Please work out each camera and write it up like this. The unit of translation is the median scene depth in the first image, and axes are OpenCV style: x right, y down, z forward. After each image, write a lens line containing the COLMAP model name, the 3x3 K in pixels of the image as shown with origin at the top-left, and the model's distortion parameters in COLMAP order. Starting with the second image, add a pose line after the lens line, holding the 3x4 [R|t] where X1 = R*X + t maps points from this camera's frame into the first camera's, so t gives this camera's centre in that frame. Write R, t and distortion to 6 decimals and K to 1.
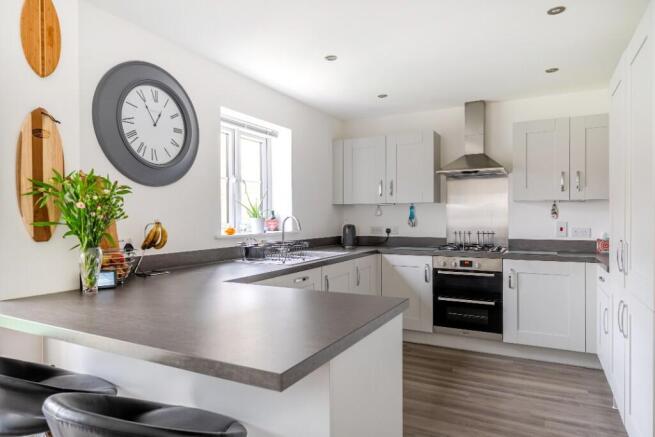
lens RADIAL K [[412.9, 0, 327.6], [0, 412.9, 223.1], [0, 0, 1]] dist [0.002941, 0.001643]
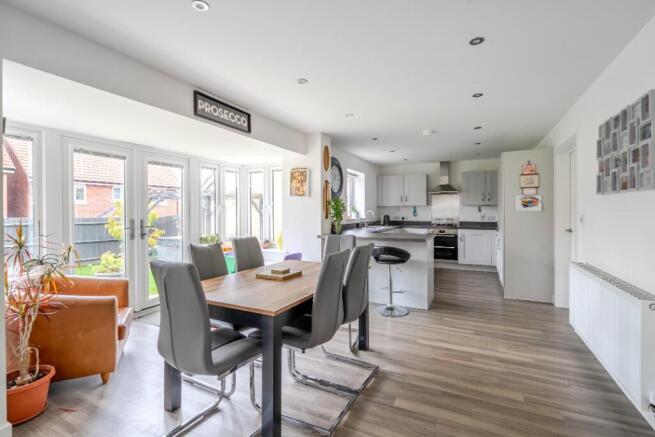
lens RADIAL K [[283.5, 0, 325.8], [0, 283.5, 212.1], [0, 0, 1]] dist [-0.001934, -0.000018]
pose [[0.999746, 0.003519, -0.022252, -0.270525], [-0.003881, 0.999860, -0.016248, 0.014633], [0.022192, 0.016330, 0.999620, -0.587631]]
